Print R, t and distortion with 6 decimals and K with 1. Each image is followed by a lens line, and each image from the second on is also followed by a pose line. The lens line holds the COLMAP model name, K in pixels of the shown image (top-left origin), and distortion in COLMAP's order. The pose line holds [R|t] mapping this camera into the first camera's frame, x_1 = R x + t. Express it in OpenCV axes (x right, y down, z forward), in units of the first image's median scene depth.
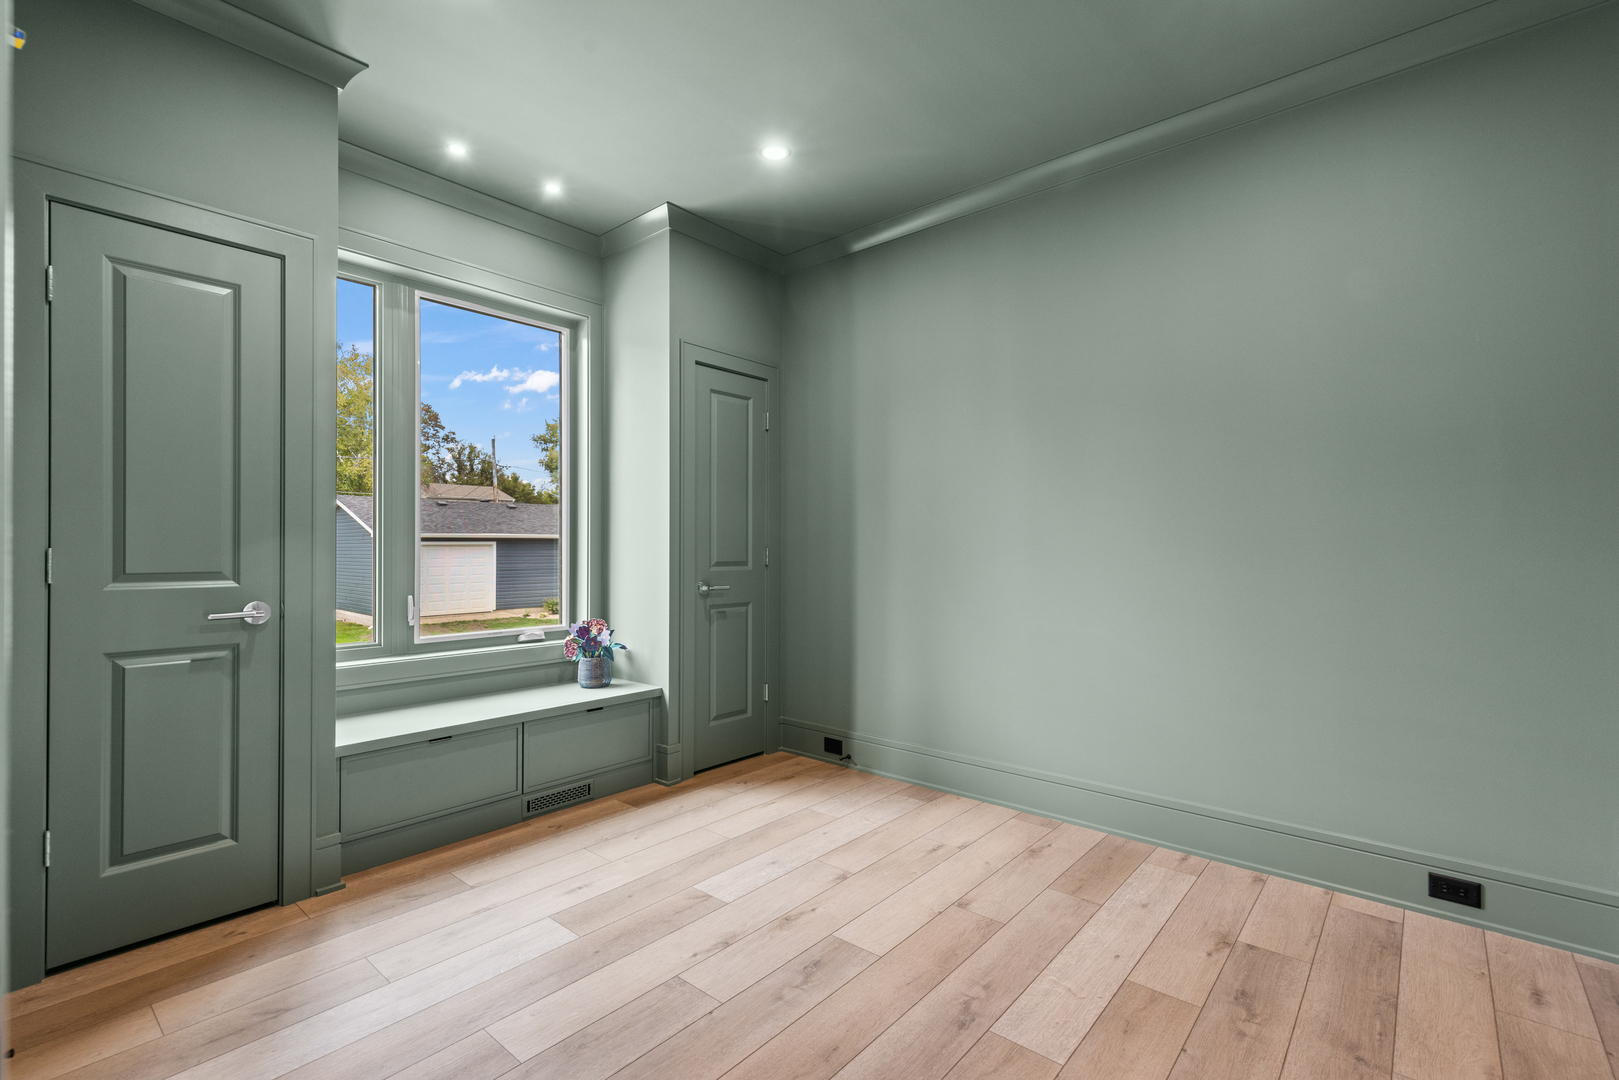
lens RADIAL K [[733.4, 0, 802.5], [0, 733.4, 540.2], [0, 0, 1]] dist [0.002450, -0.002201]
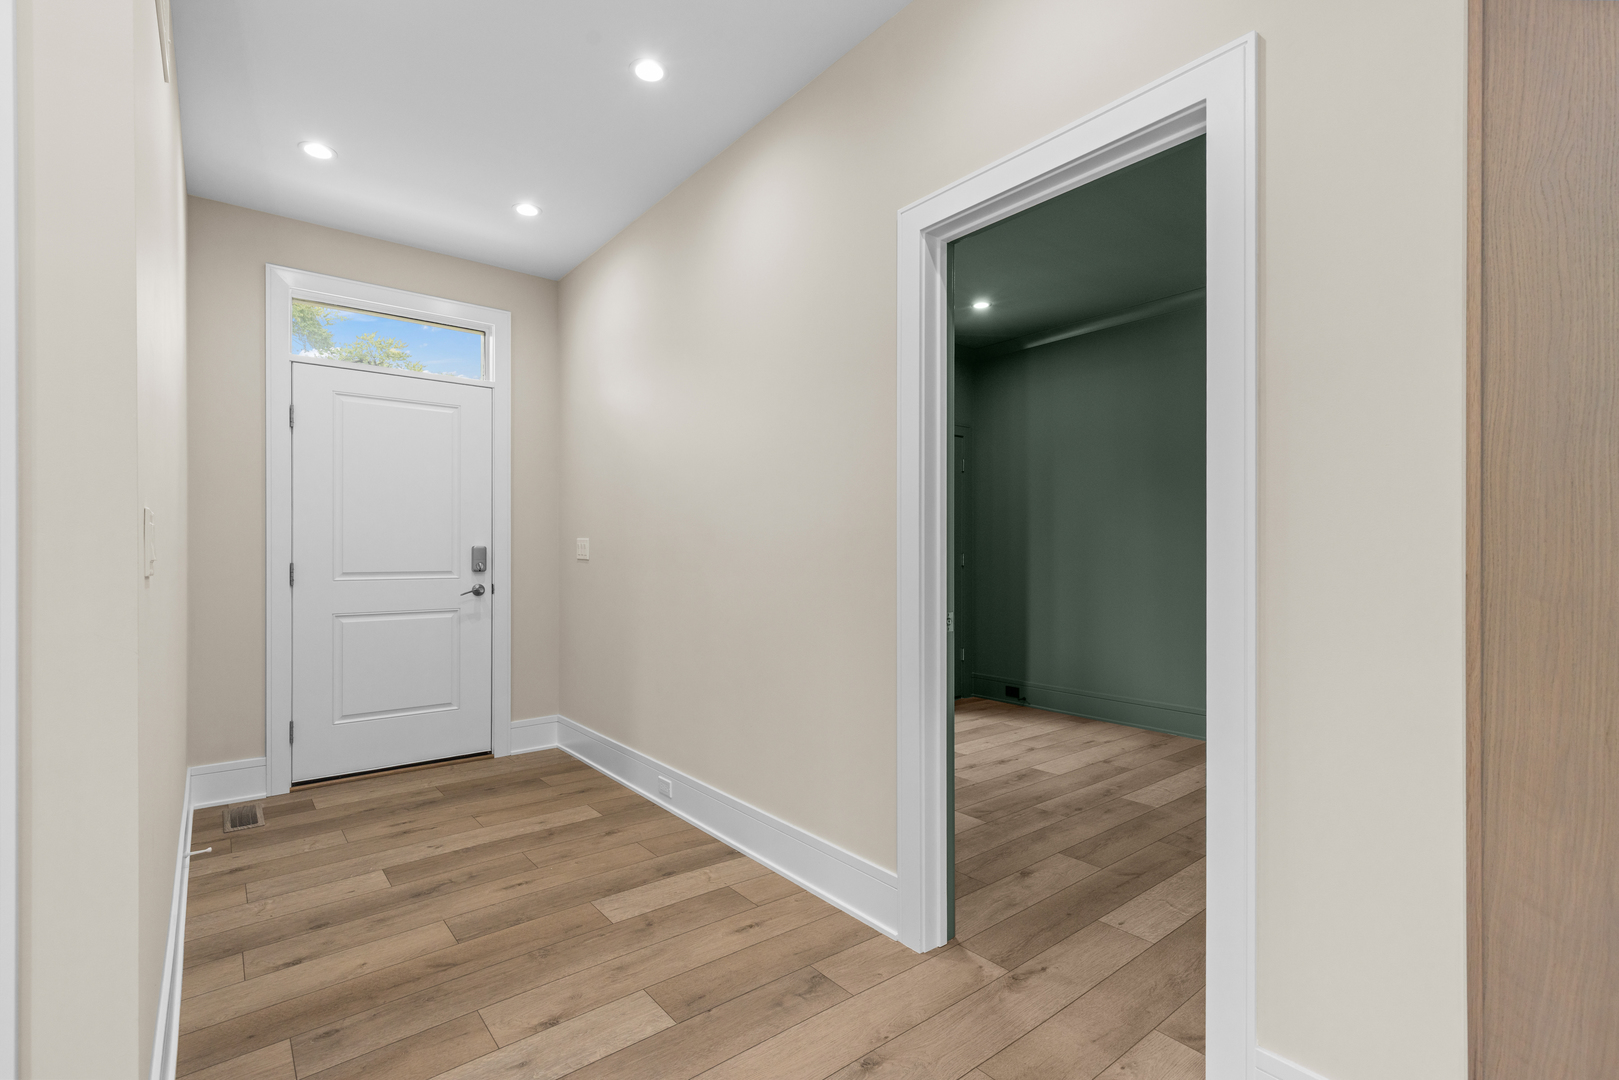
lens RADIAL K [[733.4, 0, 810.2], [0, 733.4, 547.4], [0, 0, 1]] dist [0.002450, -0.002201]
pose [[0.985026, -0.000319, -0.172408, -0.178682], [0.000218, 1.000000, -0.000607, -0.002877], [0.172408, 0.000561, 0.985025, -0.860007]]
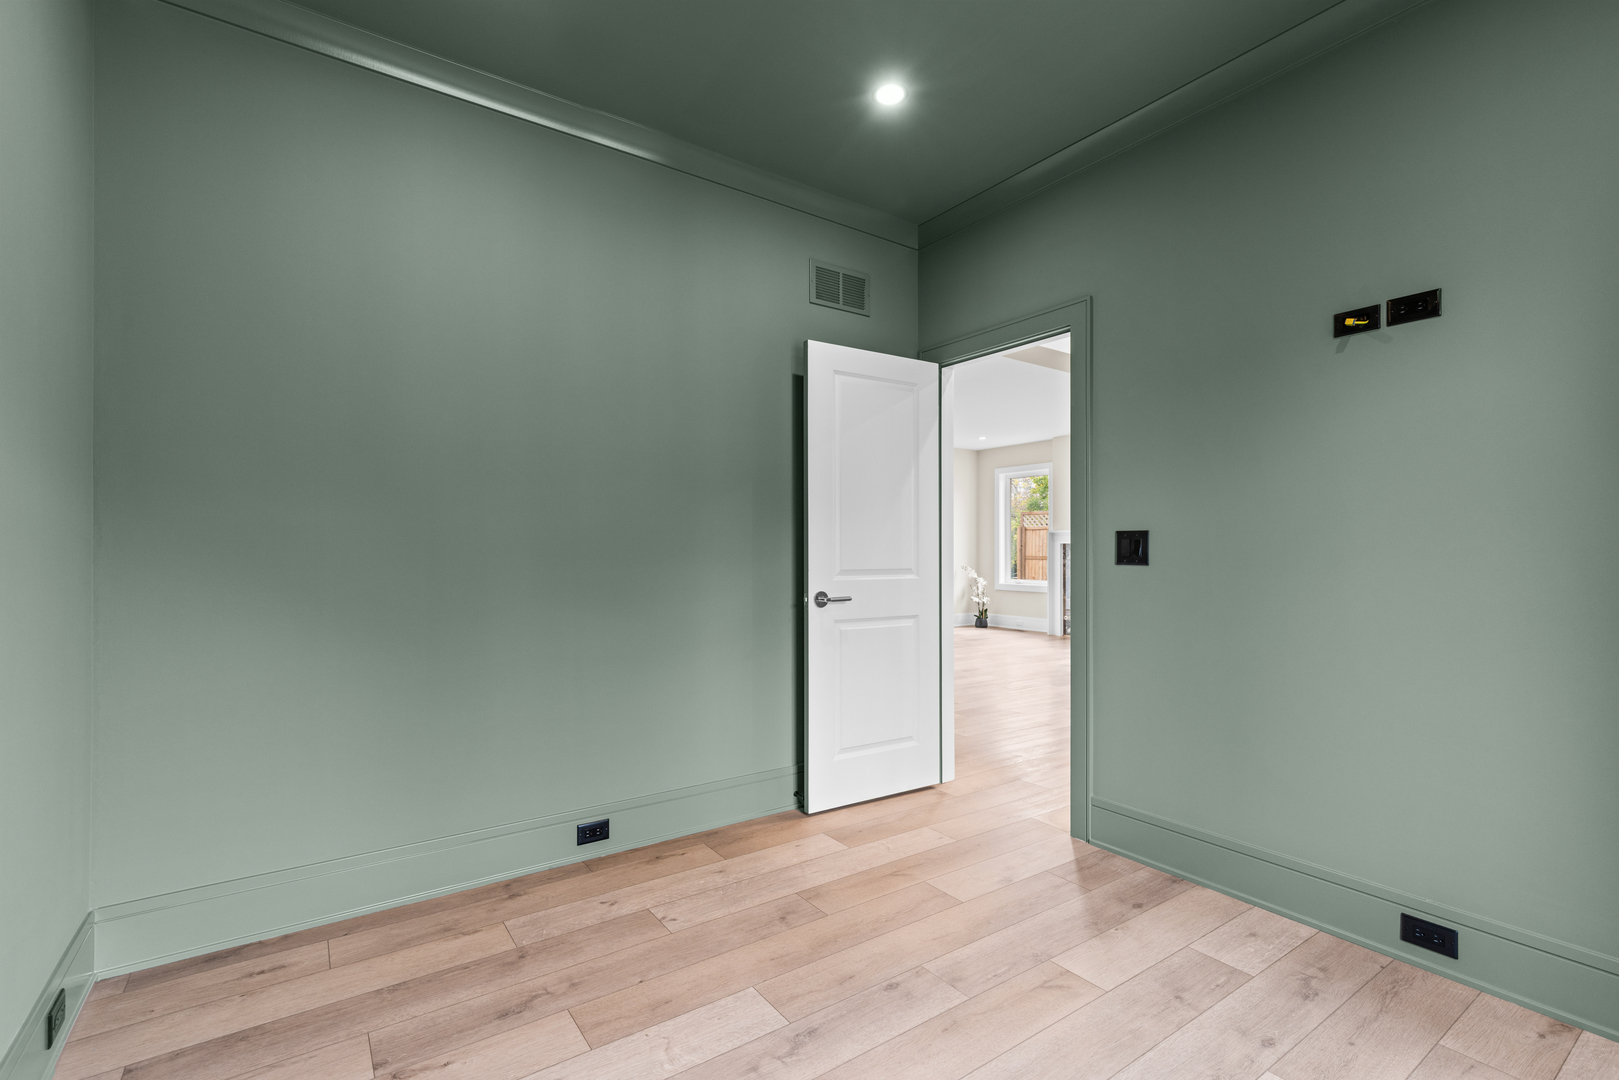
lens RADIAL K [[733.4, 0, 811.7], [0, 733.4, 536.6], [0, 0, 1]] dist [0.002450, -0.002201]
pose [[-0.971538, 0.001685, 0.236877, -0.014472], [-0.003067, 0.999801, -0.019693, 0.009797], [-0.236863, -0.019859, -0.971340, 1.579979]]
